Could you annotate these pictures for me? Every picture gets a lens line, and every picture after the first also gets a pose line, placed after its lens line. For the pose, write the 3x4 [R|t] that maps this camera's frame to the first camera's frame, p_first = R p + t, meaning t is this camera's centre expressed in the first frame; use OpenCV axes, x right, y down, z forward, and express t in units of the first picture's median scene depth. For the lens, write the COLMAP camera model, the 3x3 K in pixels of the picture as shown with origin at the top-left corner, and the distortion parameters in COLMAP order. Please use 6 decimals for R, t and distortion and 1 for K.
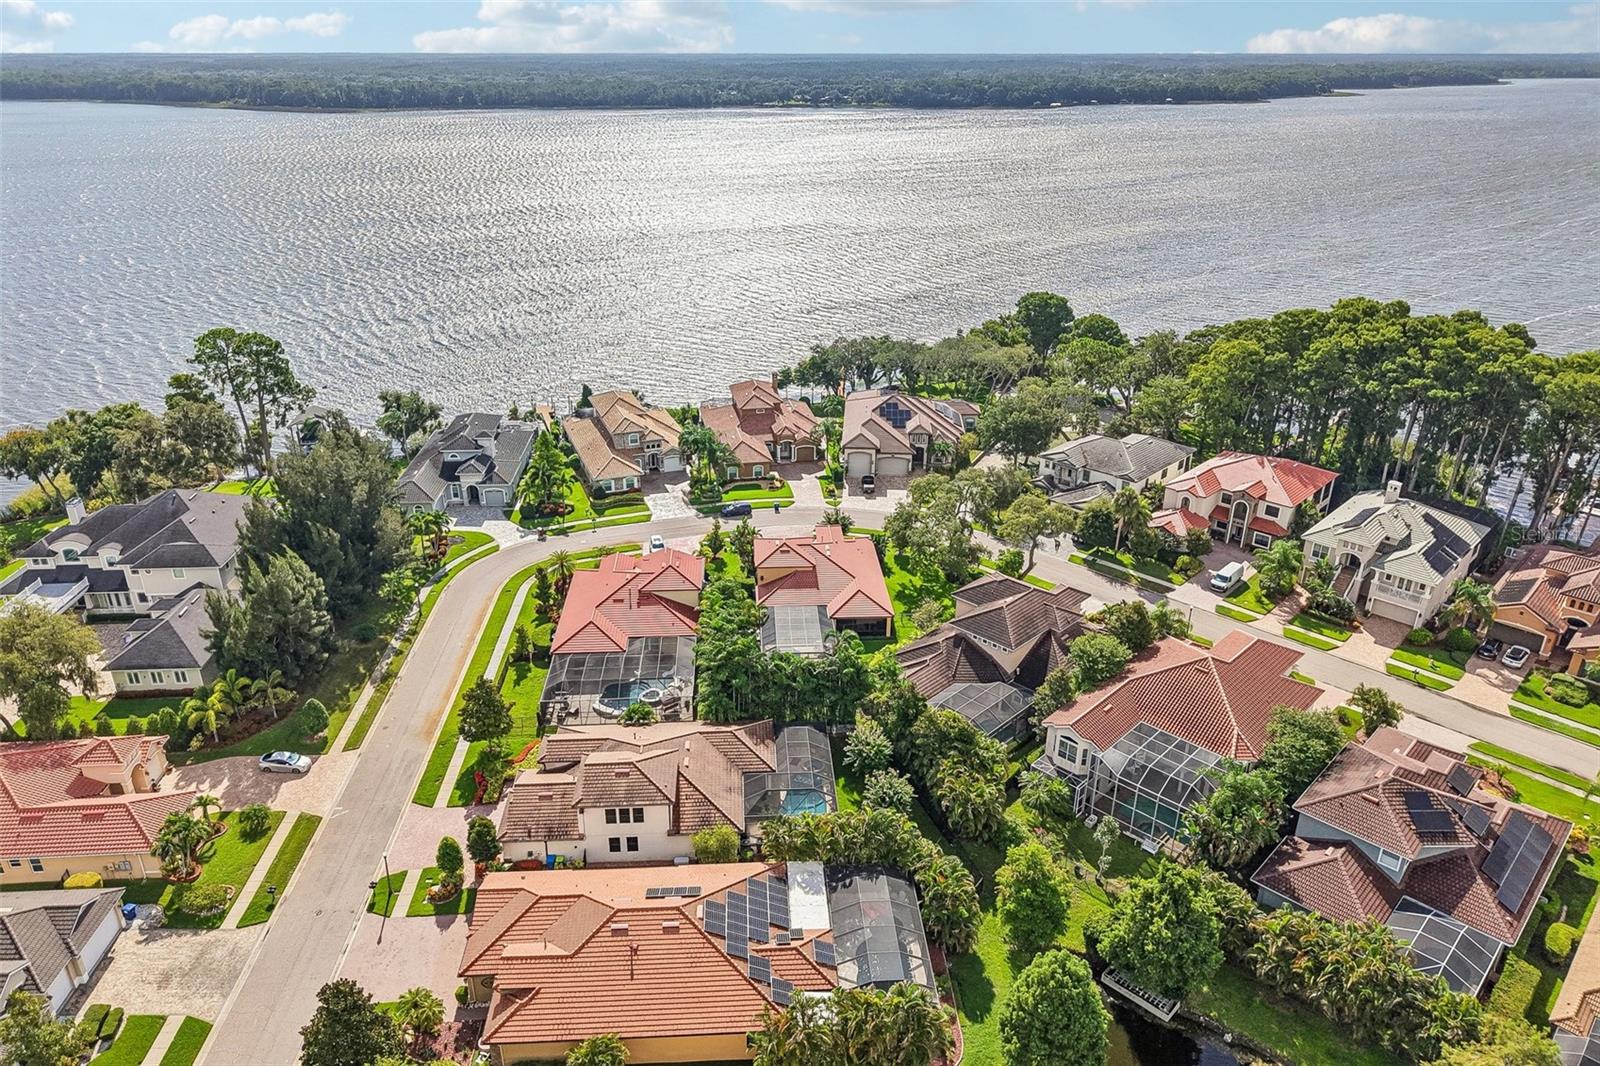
lens RADIAL K [[1072.7, 0, 789.0], [0, 1072.7, 534.1], [0, 0, 1]] dist [0.008529, -0.002113]
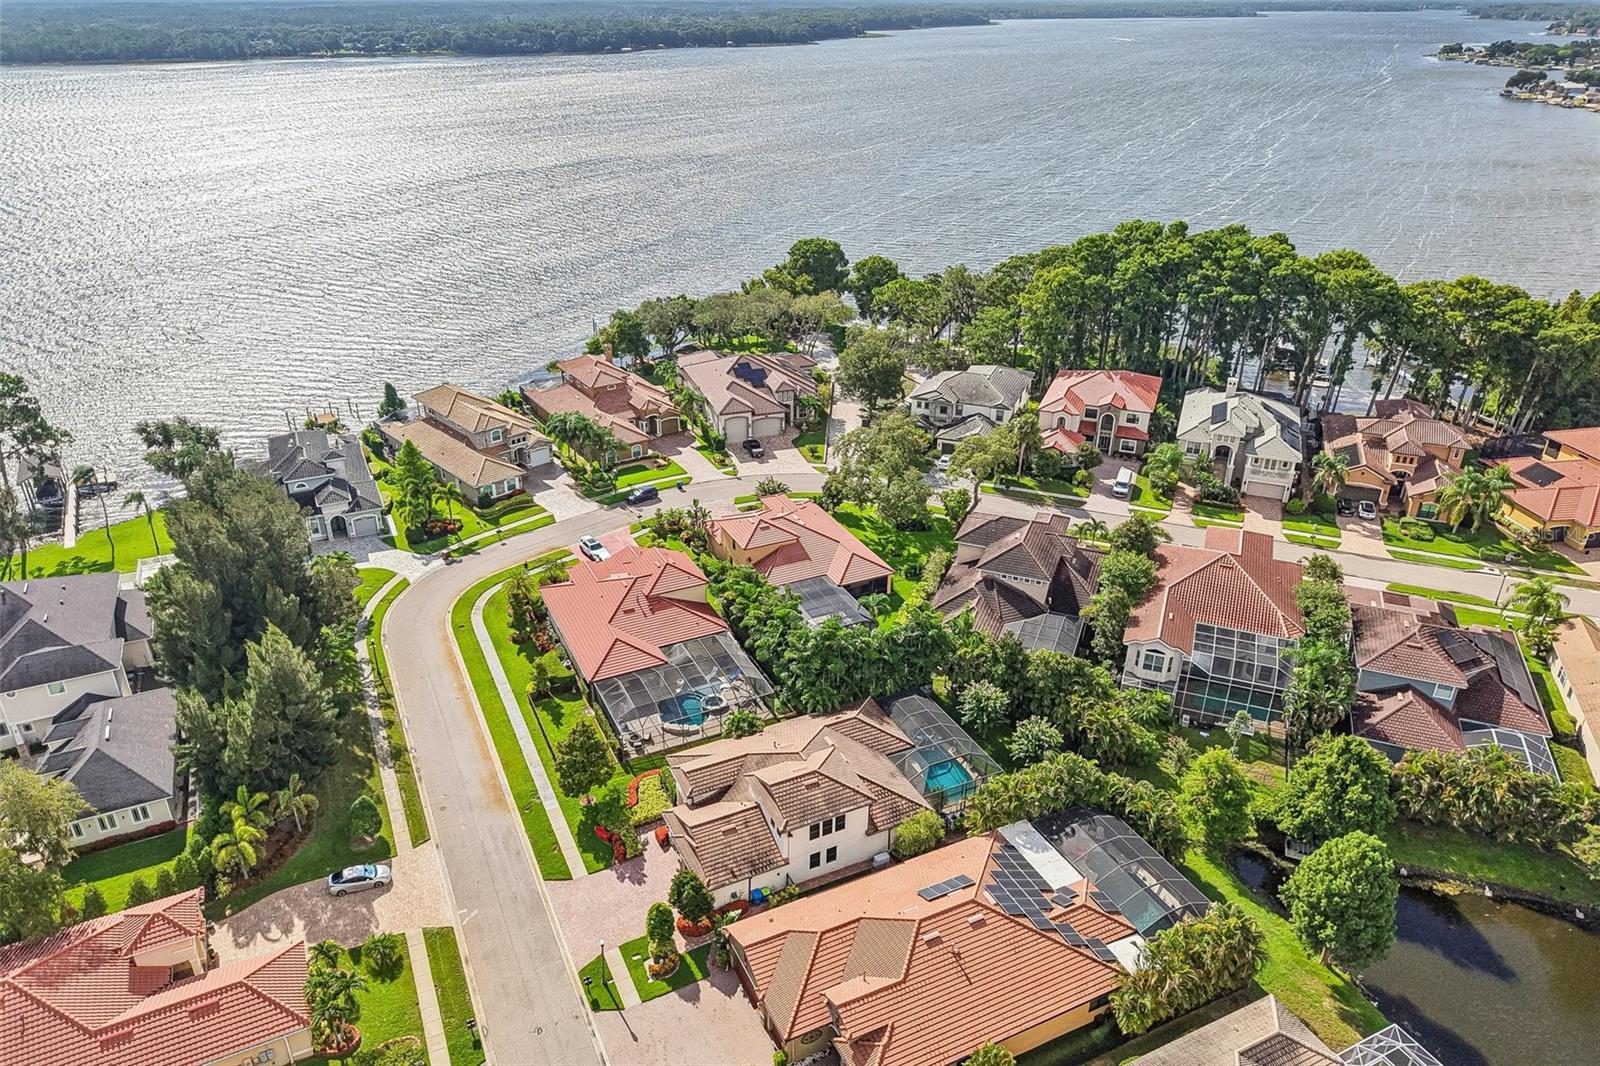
lens RADIAL K [[1072.7, 0, 789.0], [0, 1072.7, 534.1], [0, 0, 1]] dist [0.008529, -0.002113]
pose [[0.924951, -0.171875, 0.339004, -0.287698], [0.157153, 0.985045, 0.070636, -0.039688], [-0.346075, -0.012060, 0.938129, 0.081670]]
